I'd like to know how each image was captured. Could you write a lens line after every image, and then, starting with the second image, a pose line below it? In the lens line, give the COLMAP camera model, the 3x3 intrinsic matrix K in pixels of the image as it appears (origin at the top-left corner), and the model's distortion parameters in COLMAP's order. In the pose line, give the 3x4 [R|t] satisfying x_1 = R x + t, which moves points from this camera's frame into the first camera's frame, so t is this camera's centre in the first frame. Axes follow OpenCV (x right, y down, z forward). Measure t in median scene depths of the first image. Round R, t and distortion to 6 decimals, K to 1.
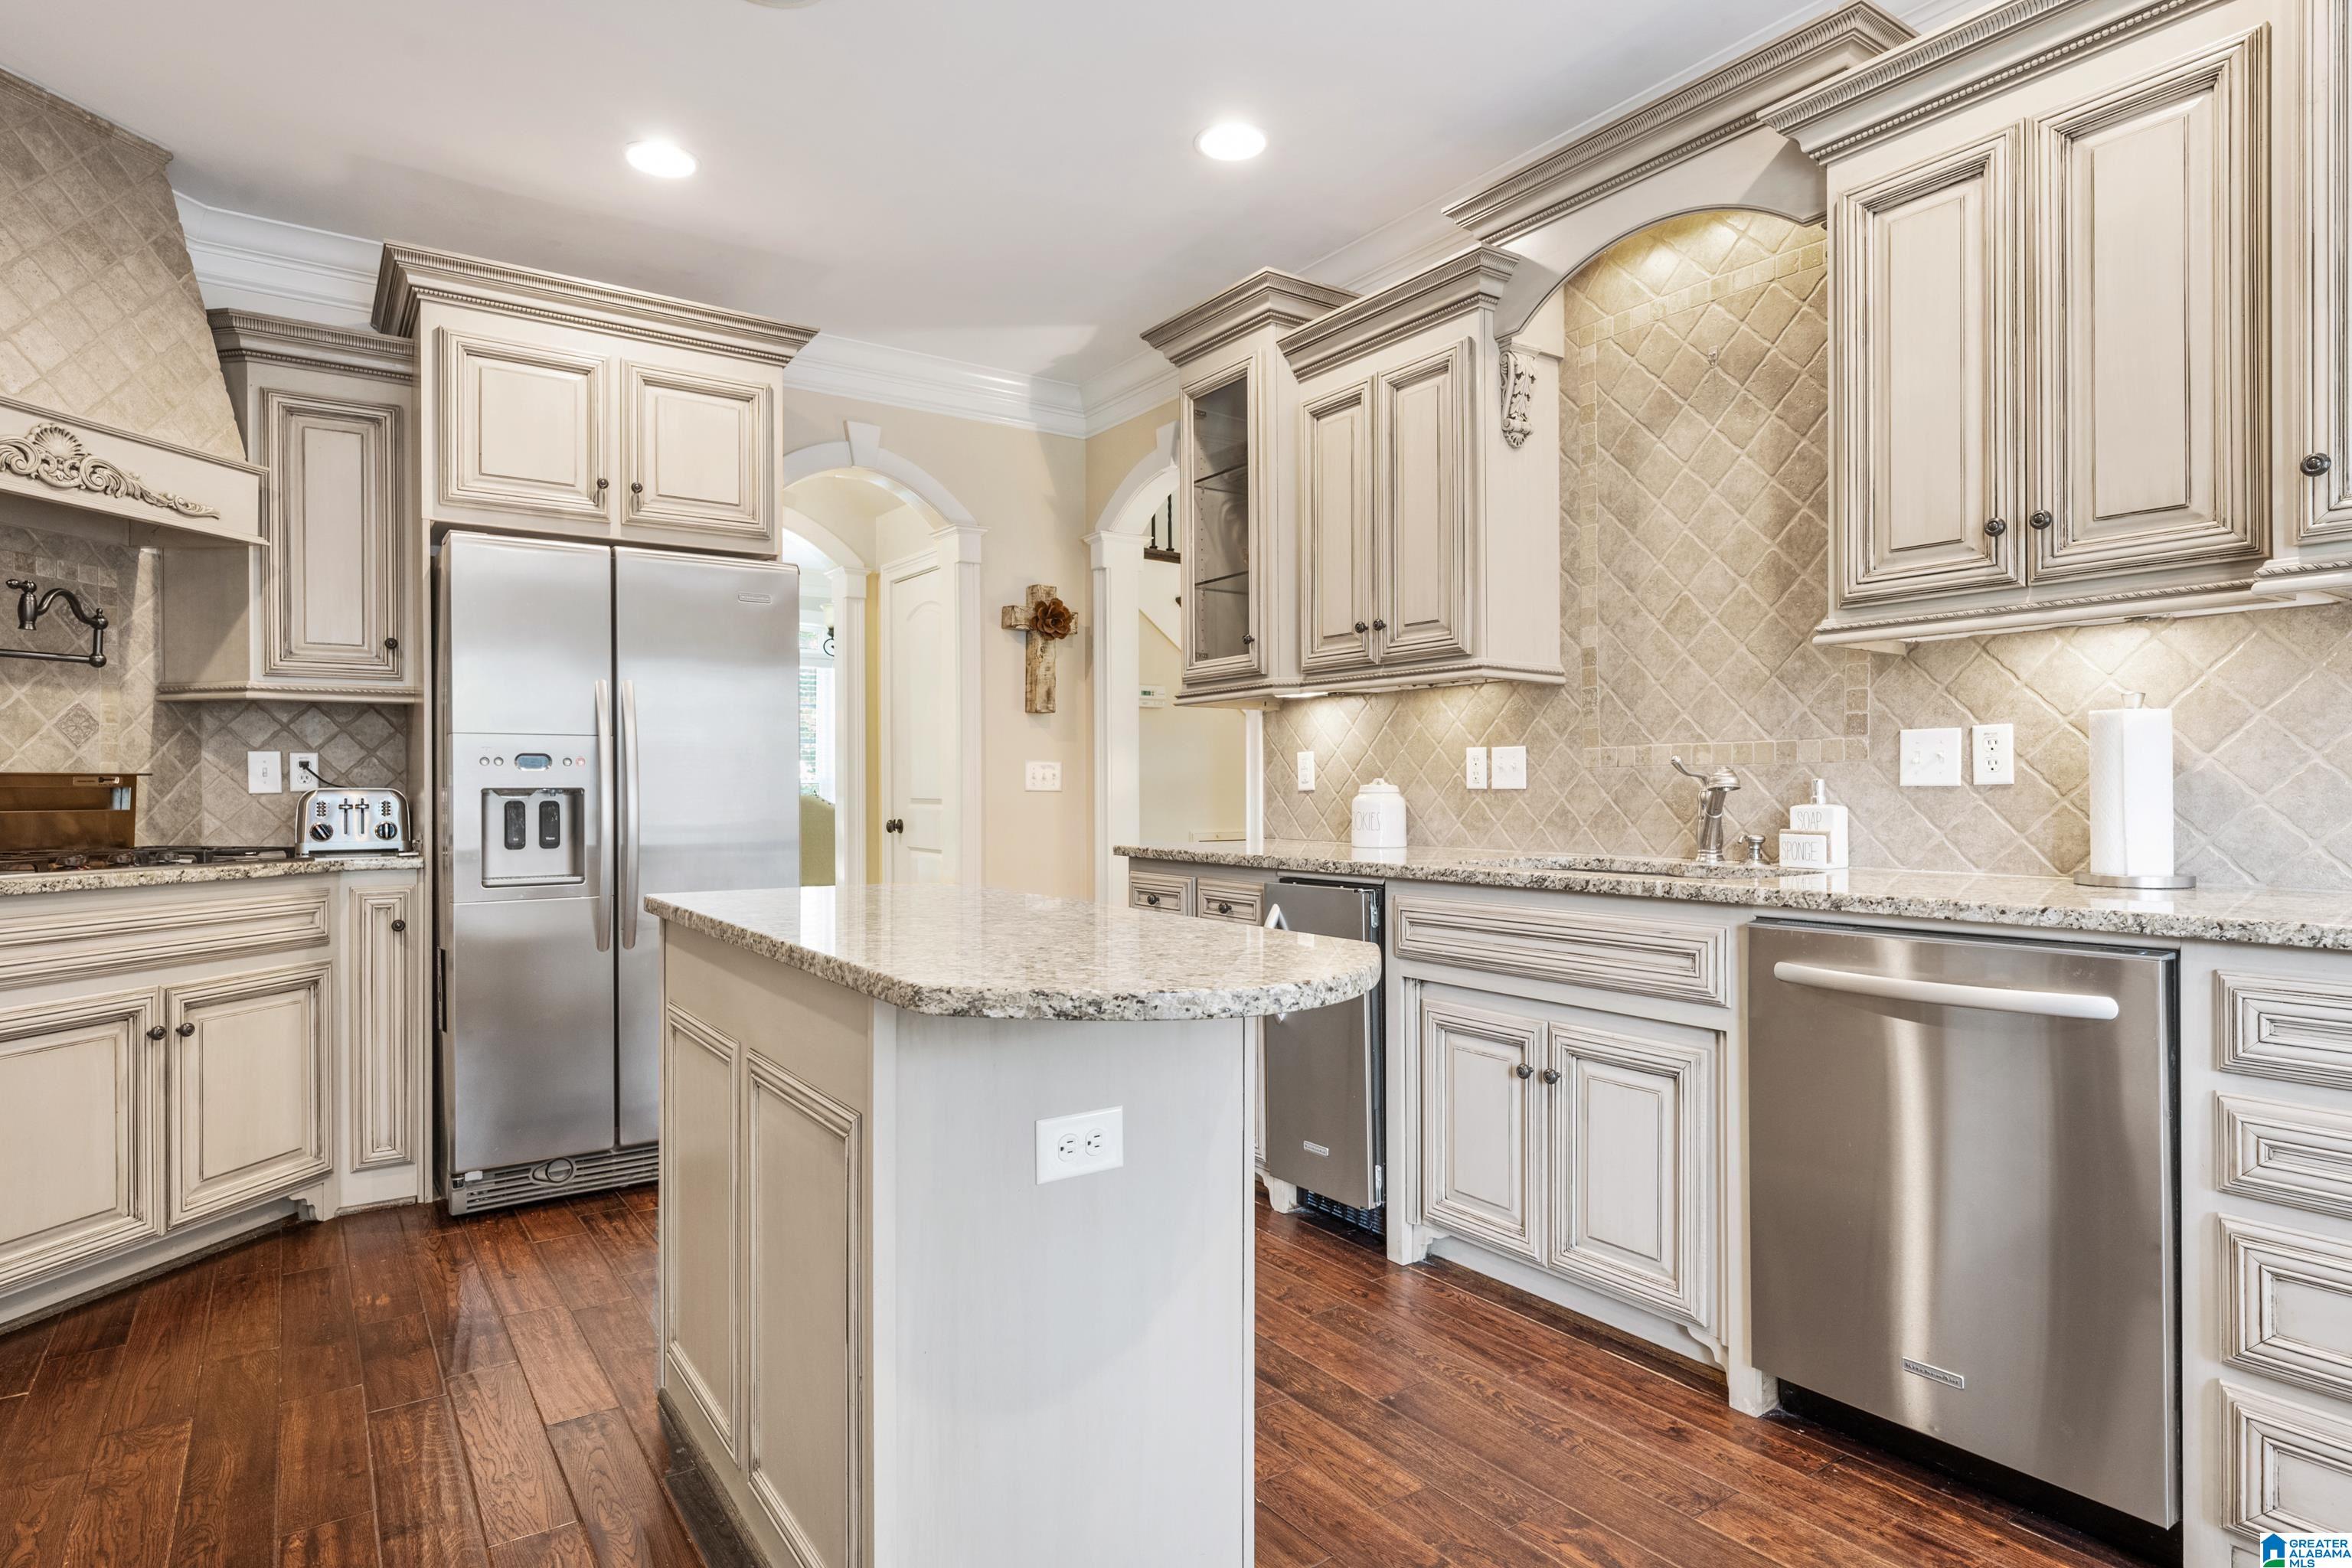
lens RADIAL K [[1278.0, 0, 1151.2], [0, 1278.0, 787.0], [0, 0, 1]] dist [0.000811, 0.000127]
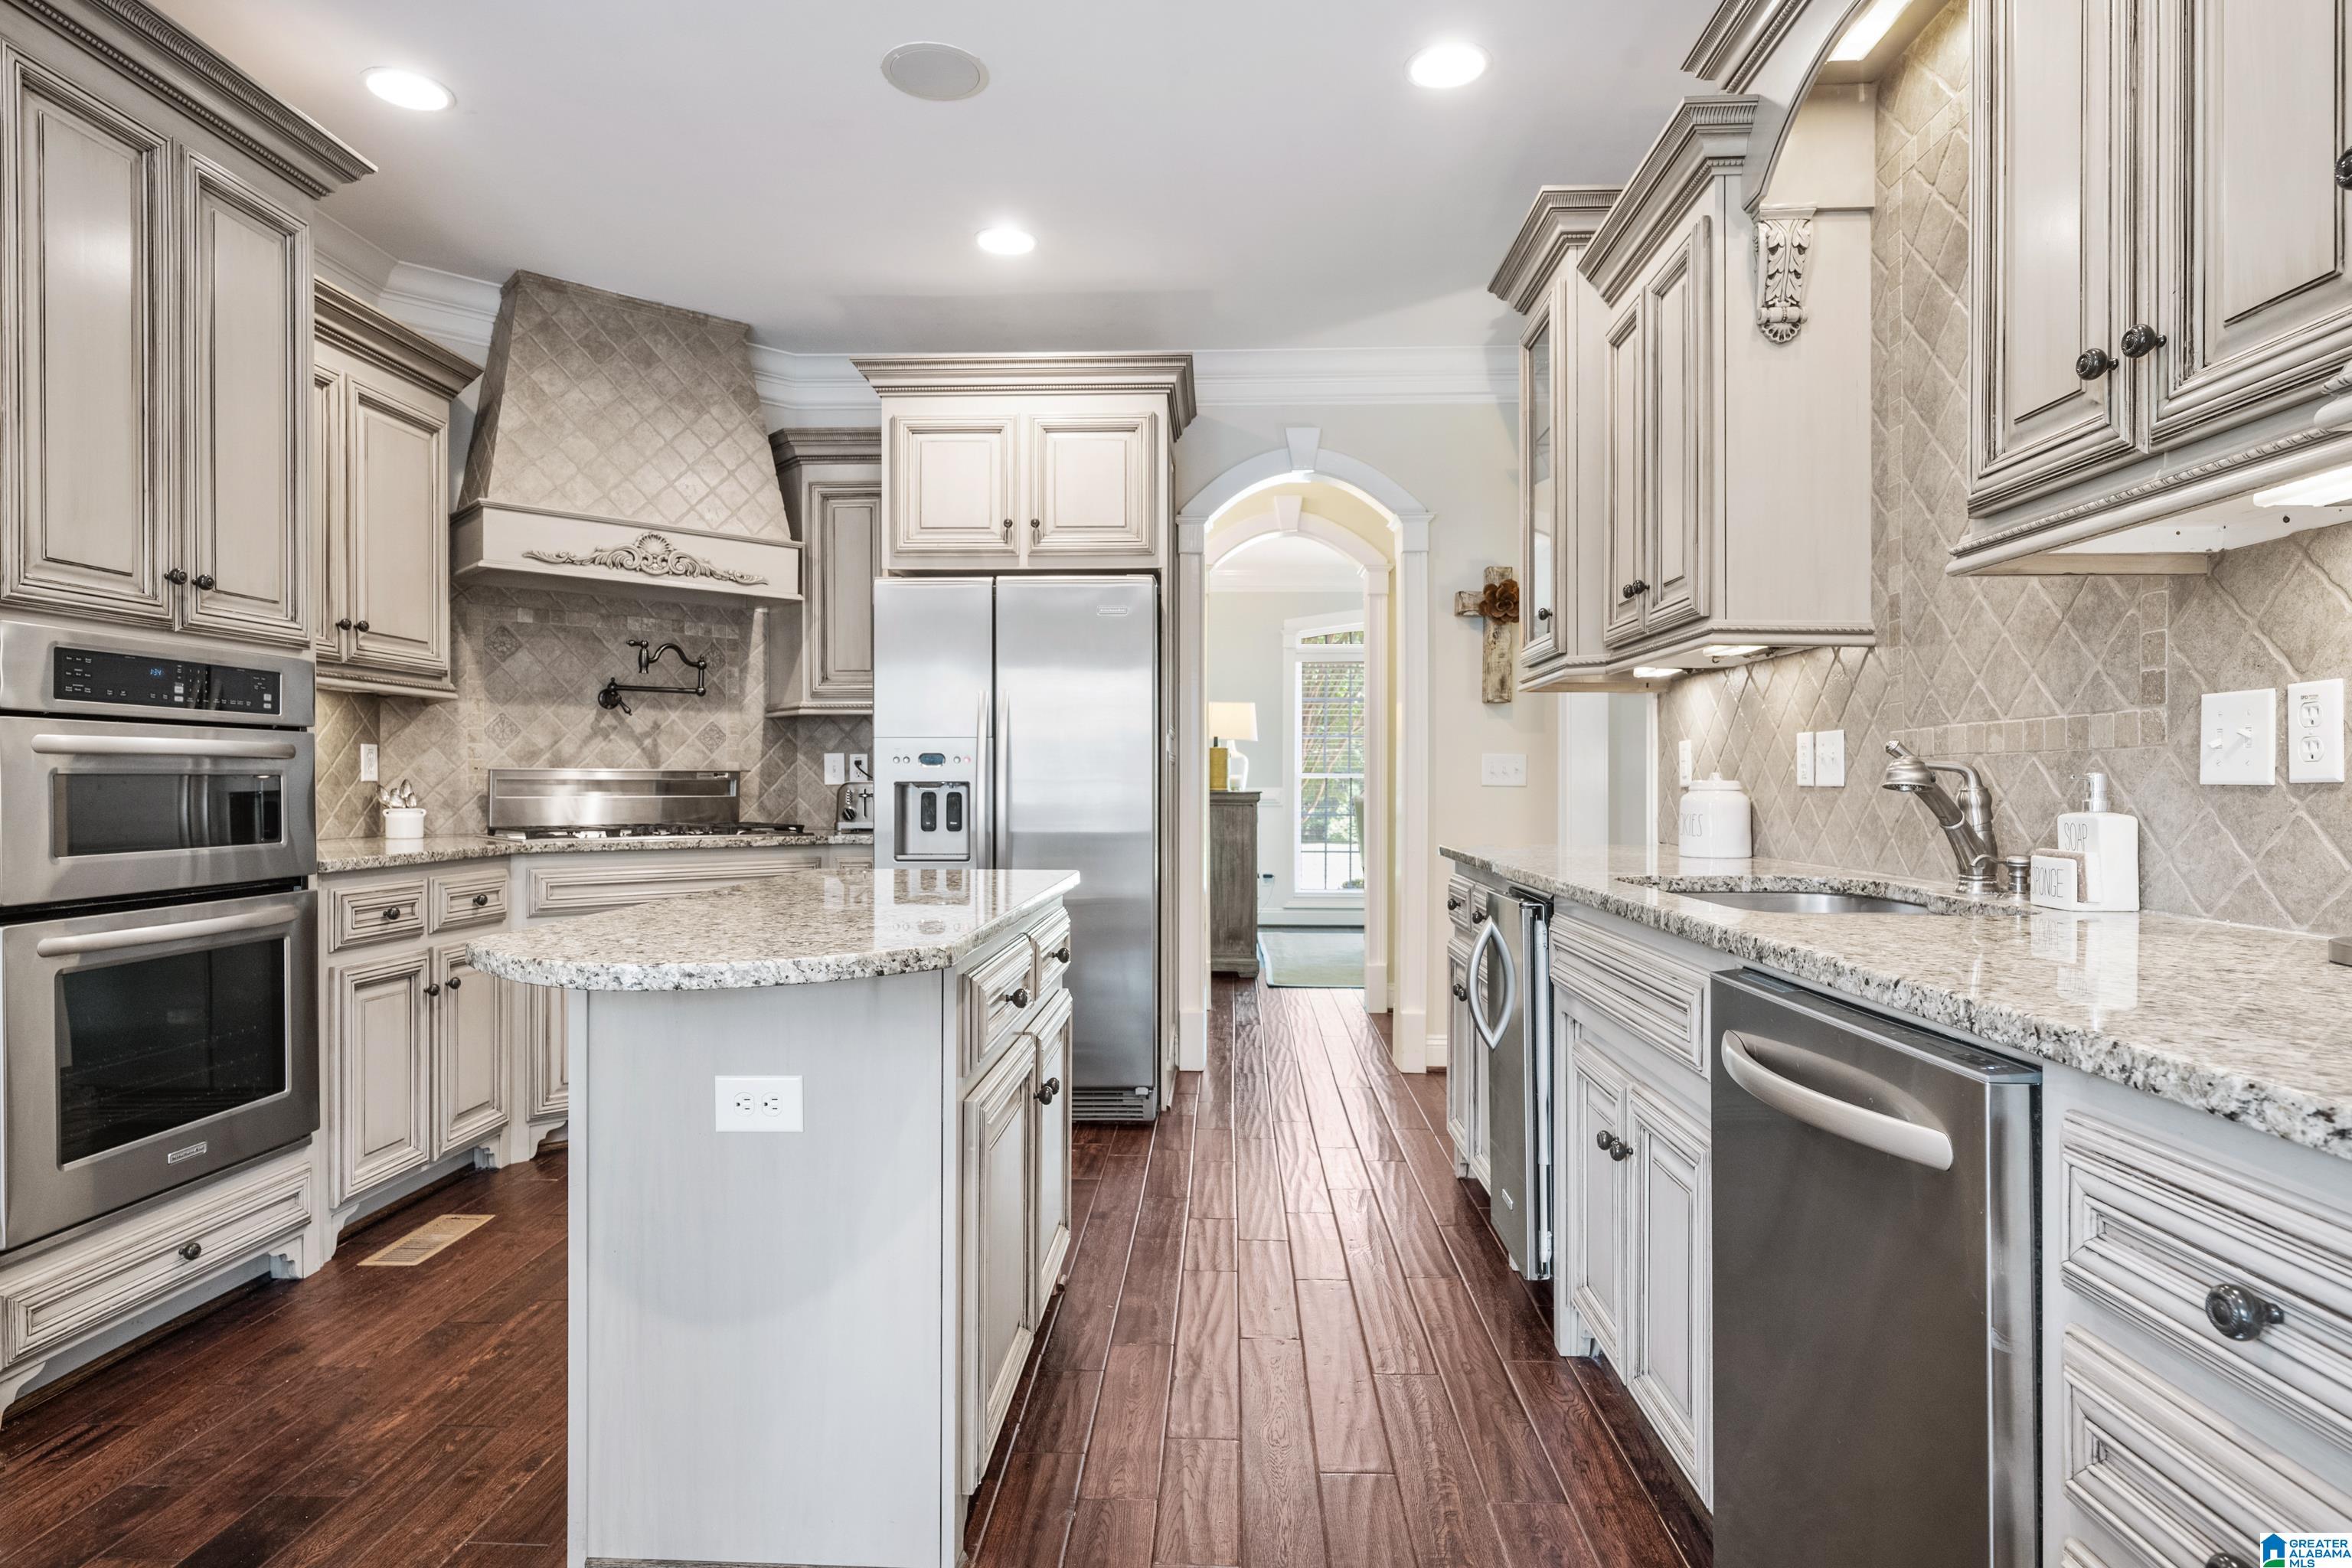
lens RADIAL K [[1278.0, 0, 1157.1], [0, 1278.0, 782.0], [0, 0, 1]] dist [0.000811, 0.000127]
pose [[0.801750, 0.003102, -0.597652, 0.437178], [-0.002373, 0.999995, 0.002008, -0.001681], [0.597655, -0.000191, 0.801753, 0.155607]]
